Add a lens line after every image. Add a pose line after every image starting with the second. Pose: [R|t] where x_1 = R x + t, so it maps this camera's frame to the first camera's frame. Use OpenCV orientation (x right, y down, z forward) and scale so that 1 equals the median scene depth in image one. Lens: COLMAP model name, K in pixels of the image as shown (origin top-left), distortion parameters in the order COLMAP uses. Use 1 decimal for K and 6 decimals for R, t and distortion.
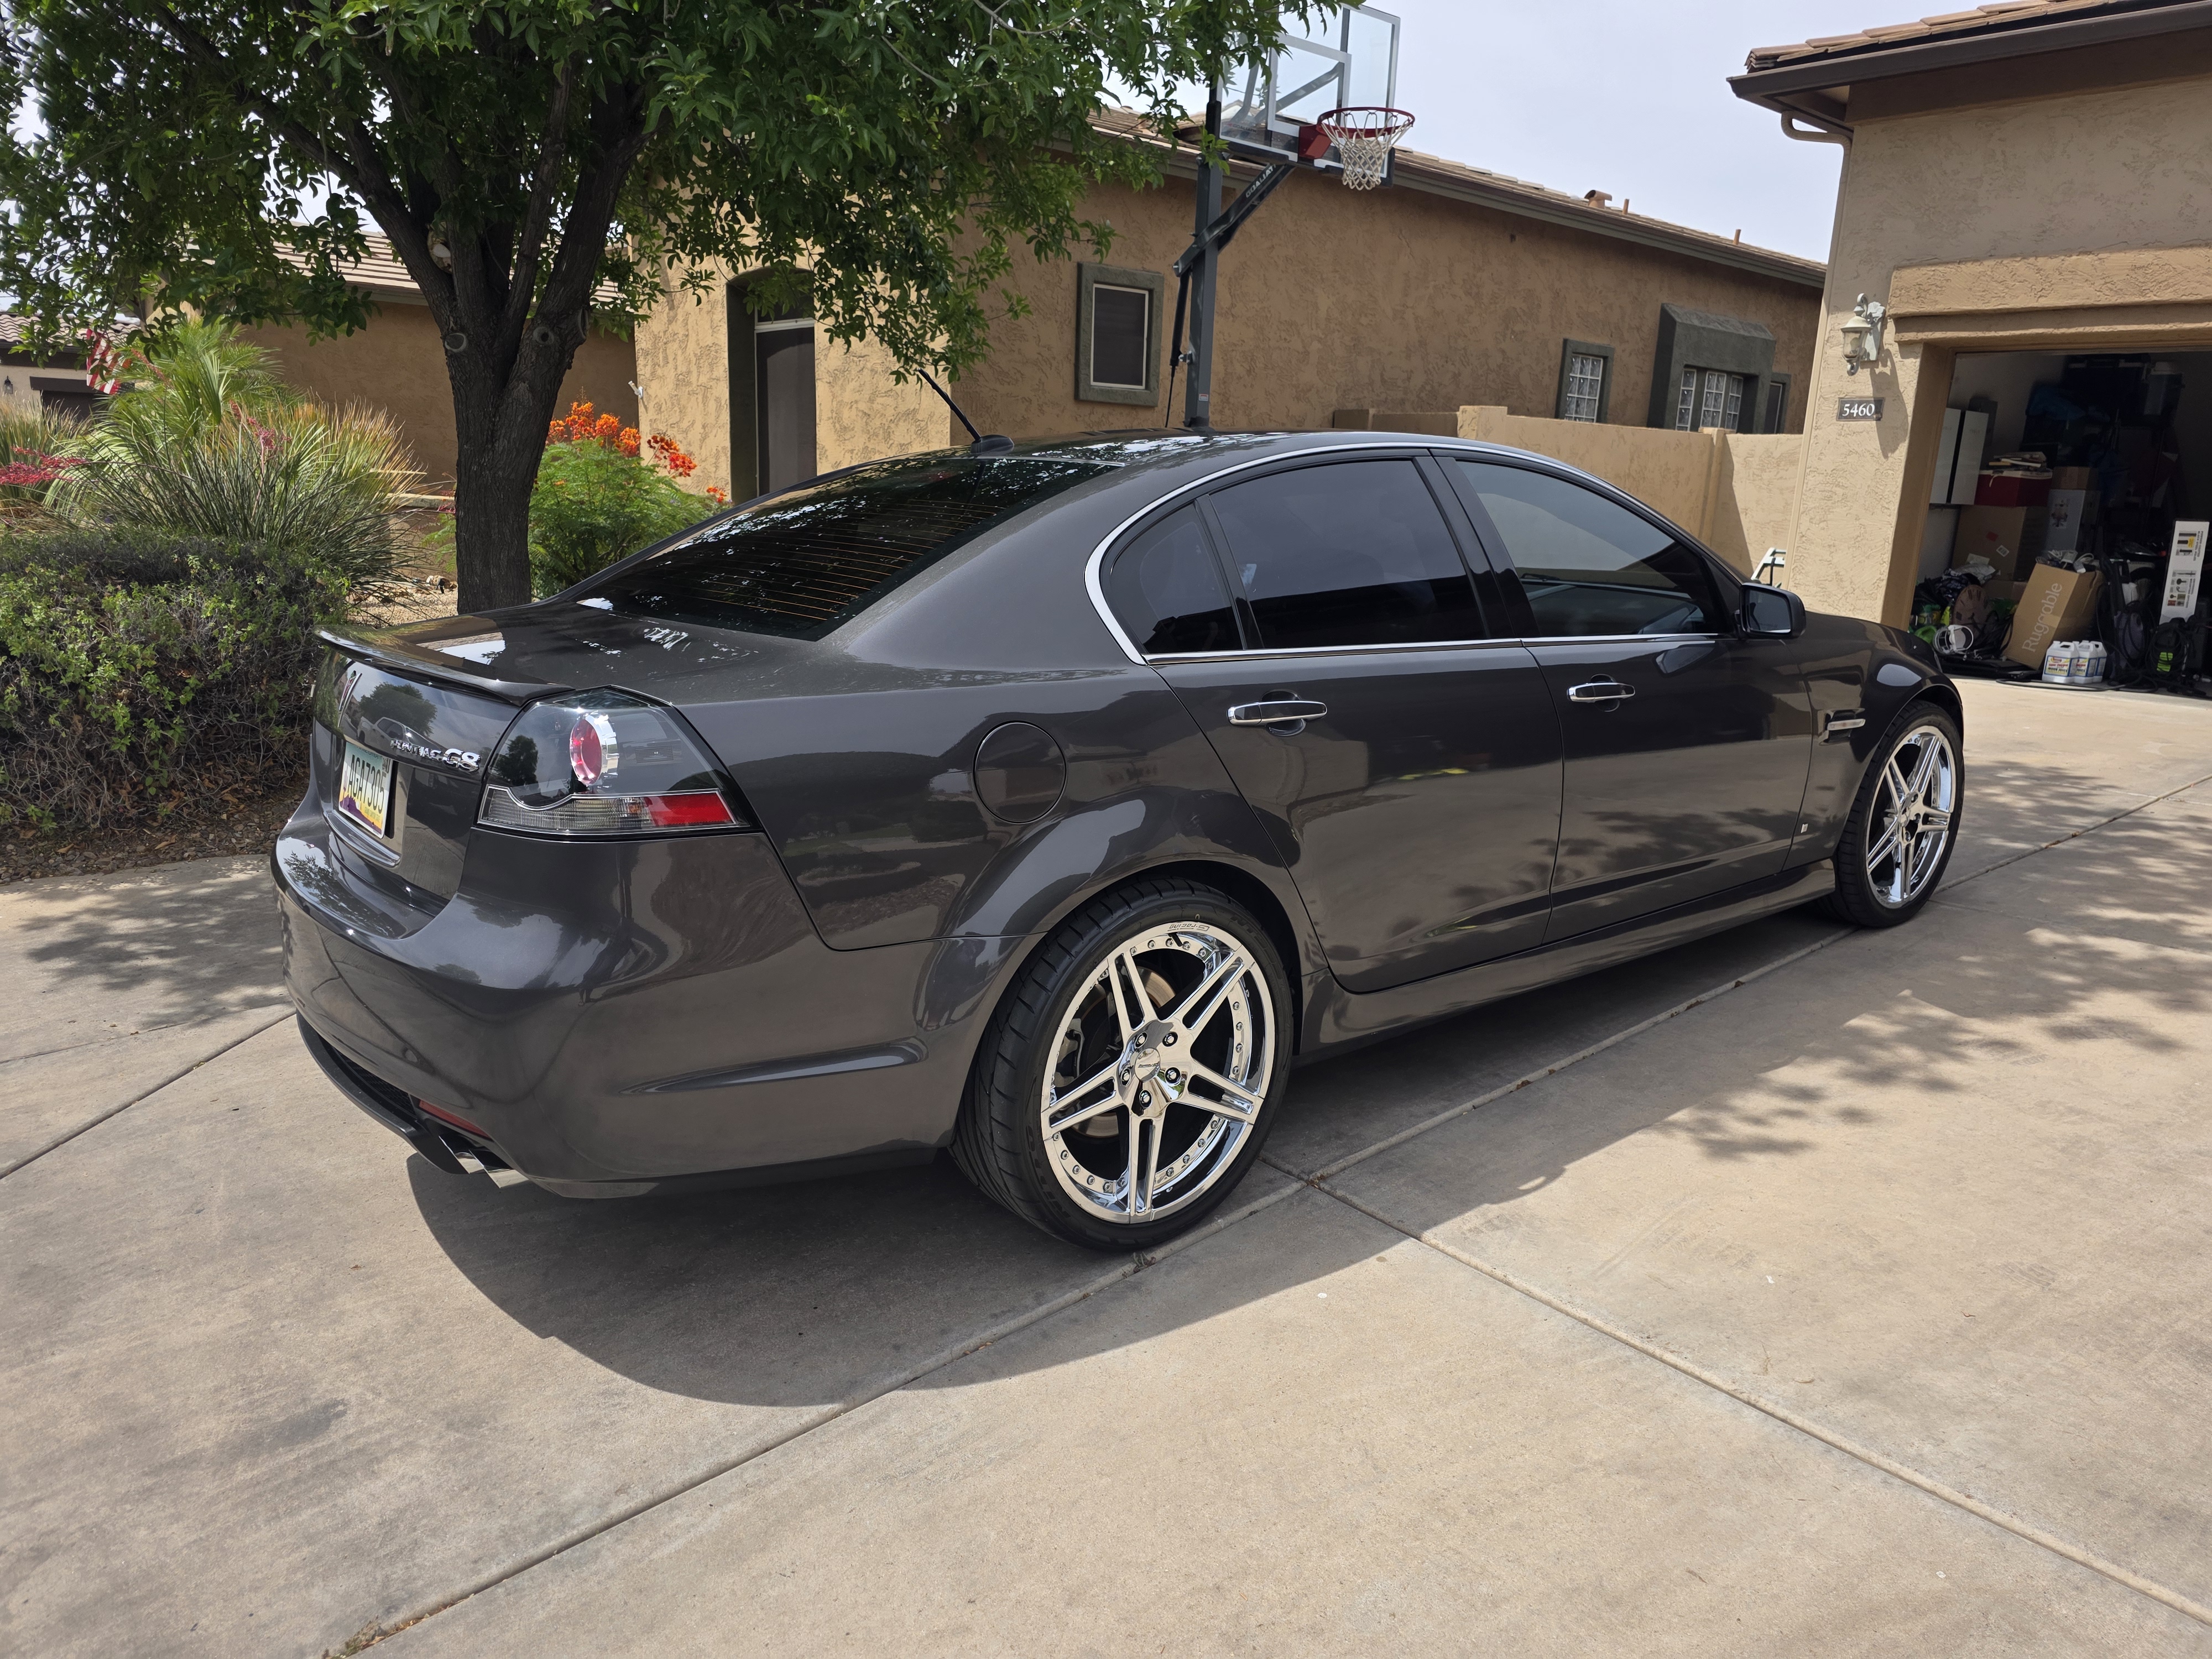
lens RADIAL K [[1478.9, 0, 1108.5], [0, 1478.9, 823.6], [0, 0, 1]] dist [0.048409, -0.048758]
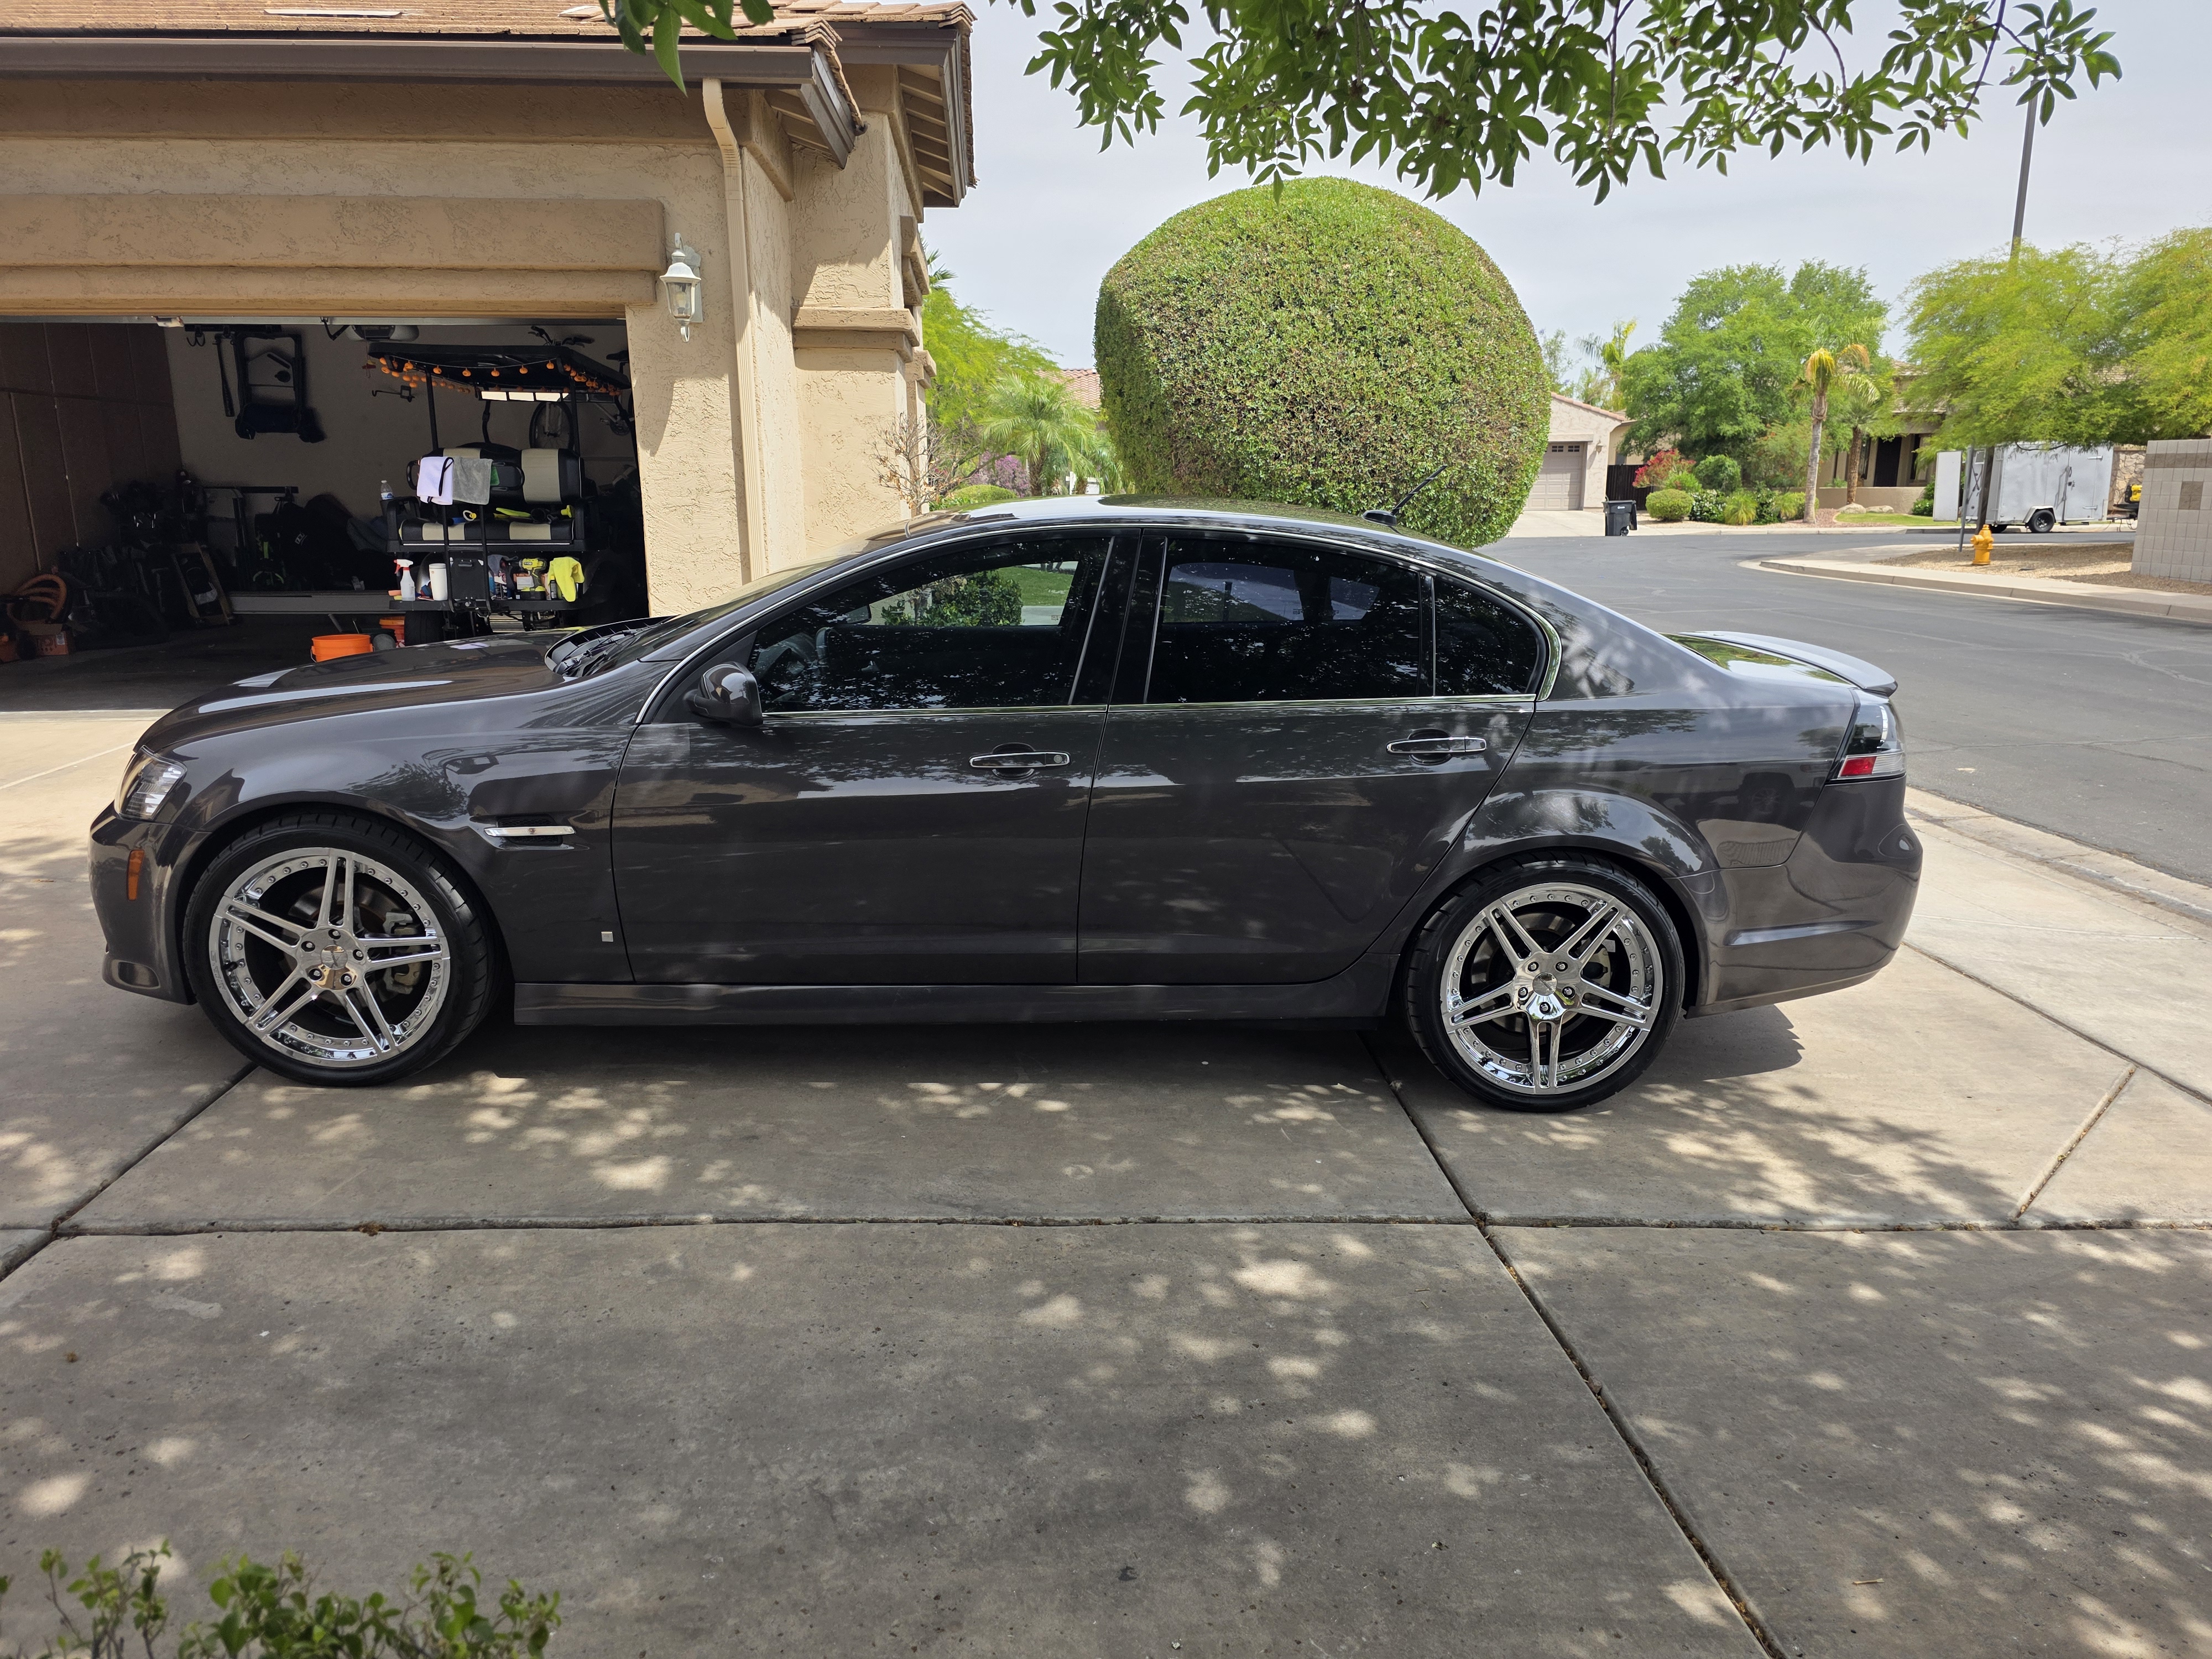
lens RADIAL K [[1490.1, 0, 1106.0], [0, 1490.1, 829.5], [0, 0, 1]] dist [0.052521, -0.048190]
pose [[-0.800418, -0.169996, 0.574832, -0.568335], [0.107880, 0.902438, 0.417095, -0.483870], [-0.589655, 0.395863, -0.703988, 1.804886]]
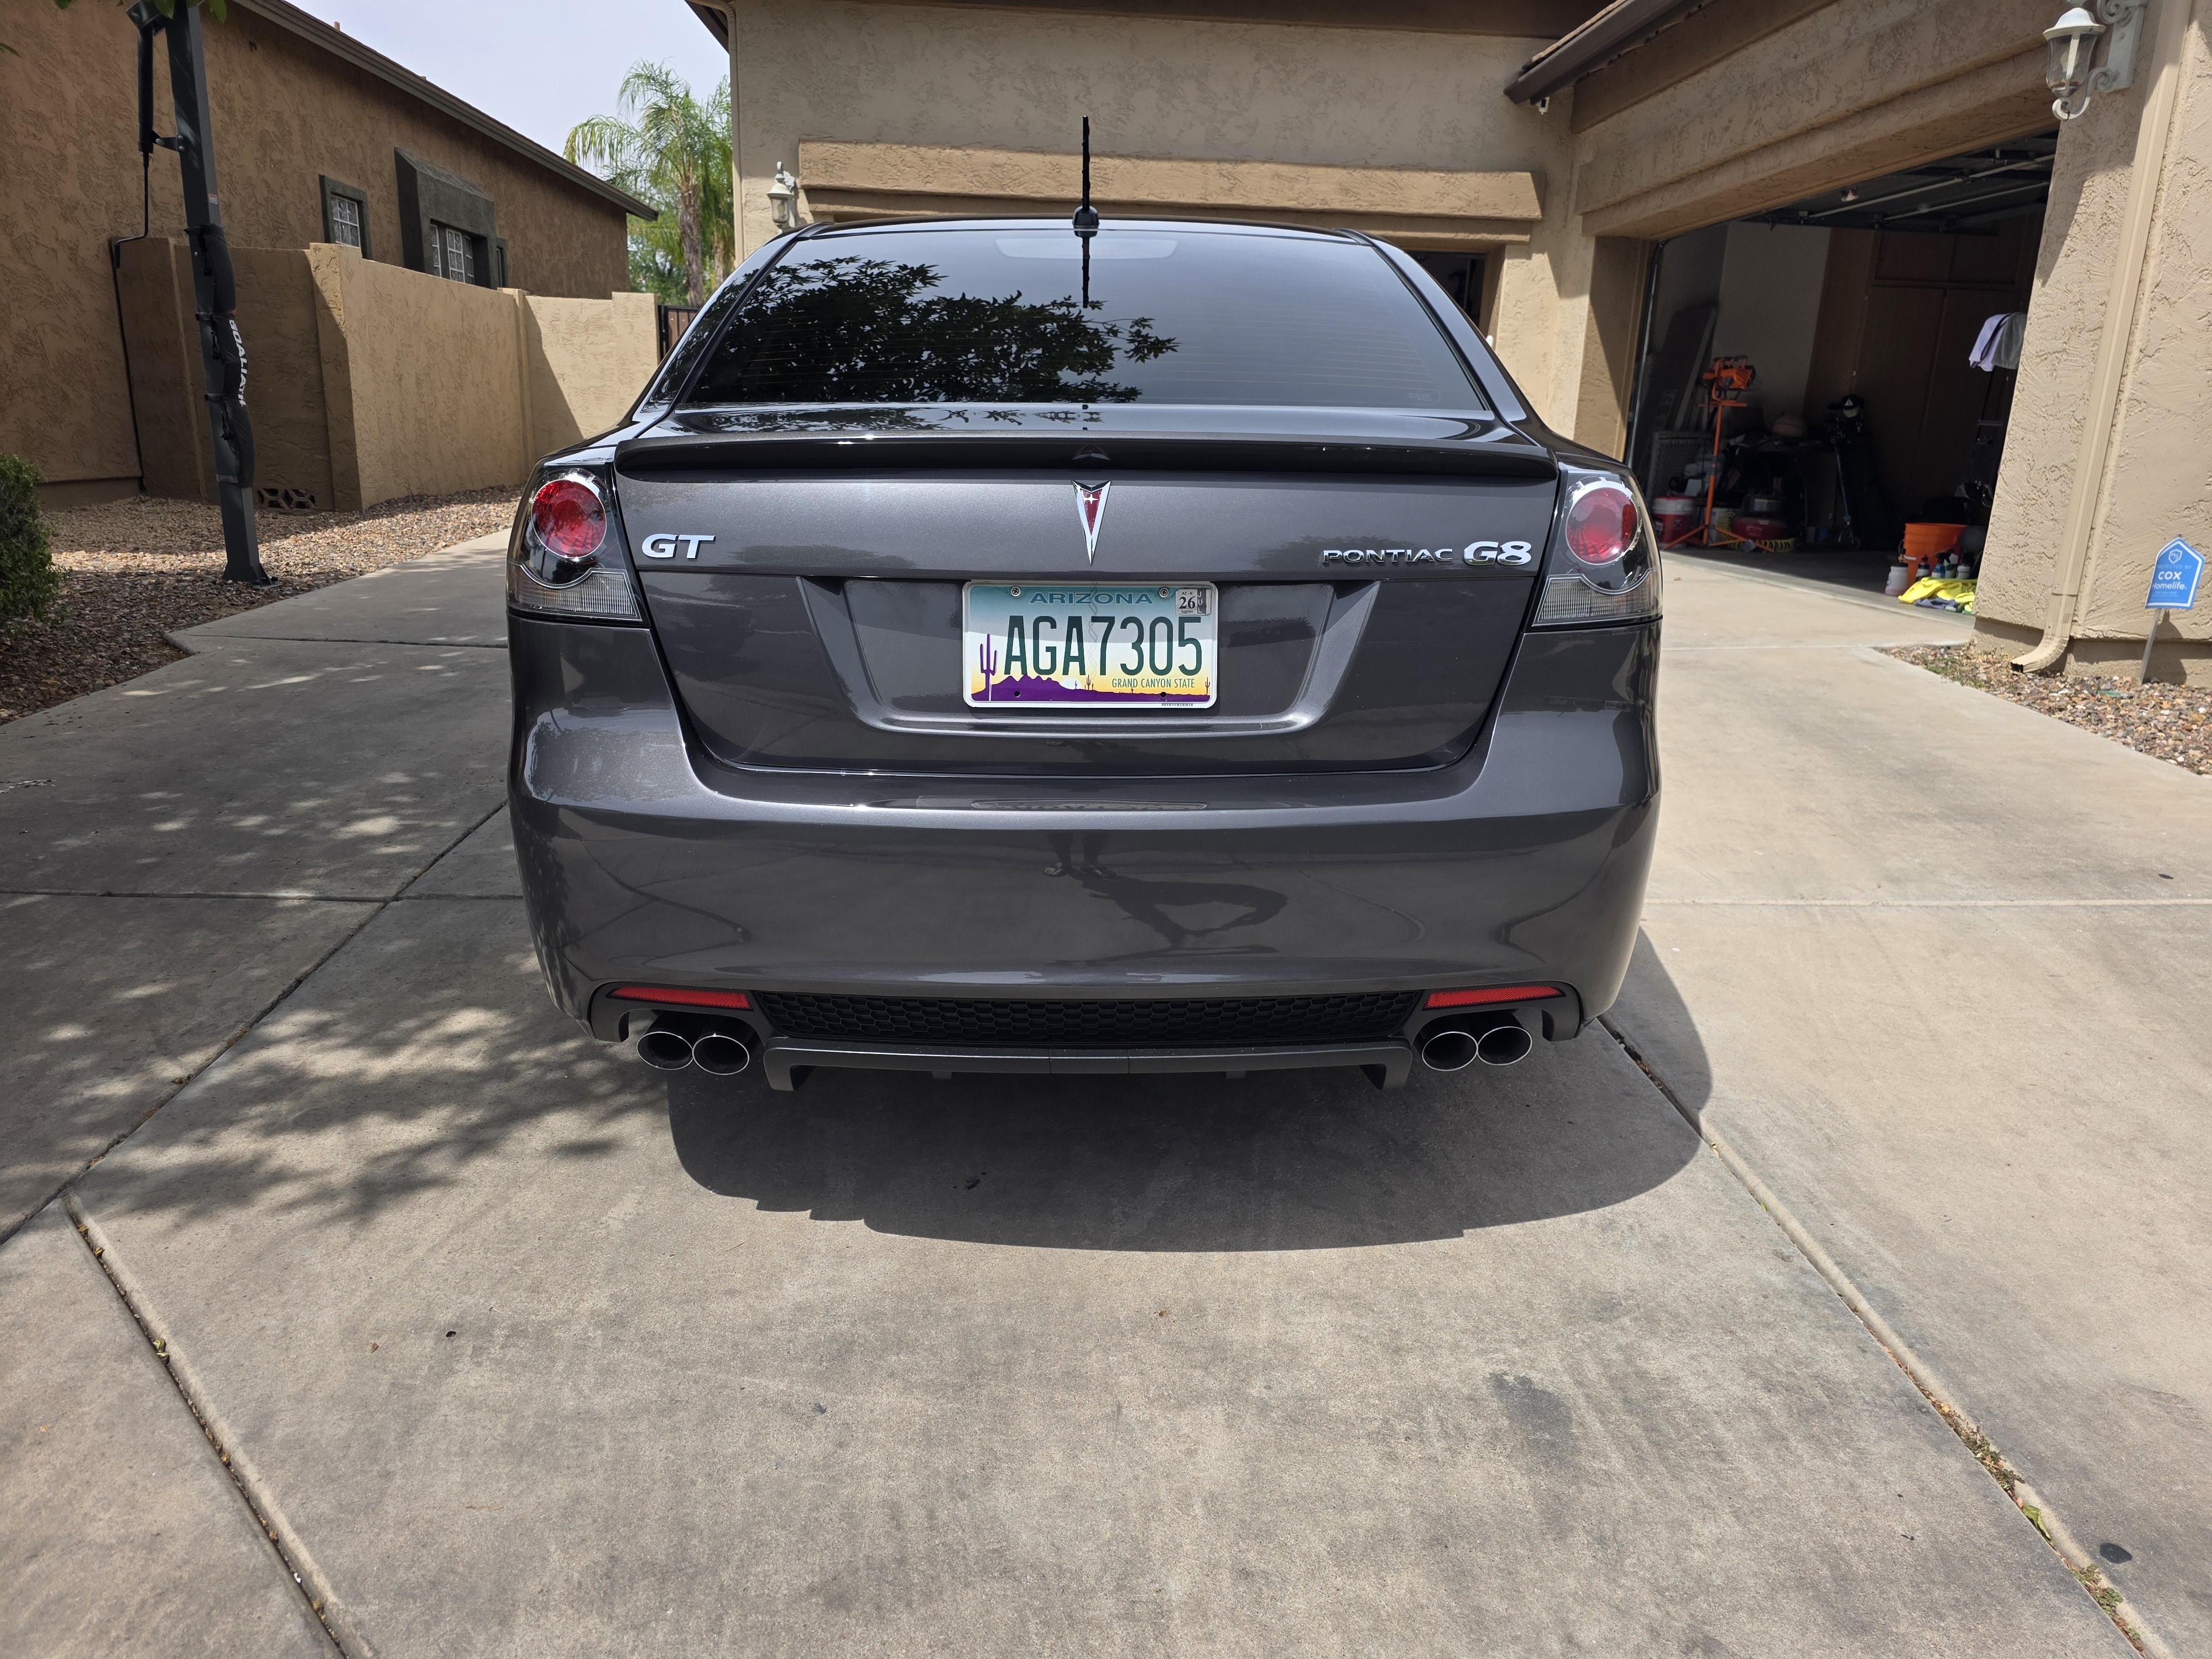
lens RADIAL K [[1478.9, 0, 1108.5], [0, 1478.9, 823.6], [0, 0, 1]] dist [0.048409, -0.048758]
pose [[0.610911, -0.224258, 0.759273, -0.676866], [0.168186, 0.973914, 0.152332, -0.032690], [-0.773628, 0.034637, 0.632692, 0.371821]]
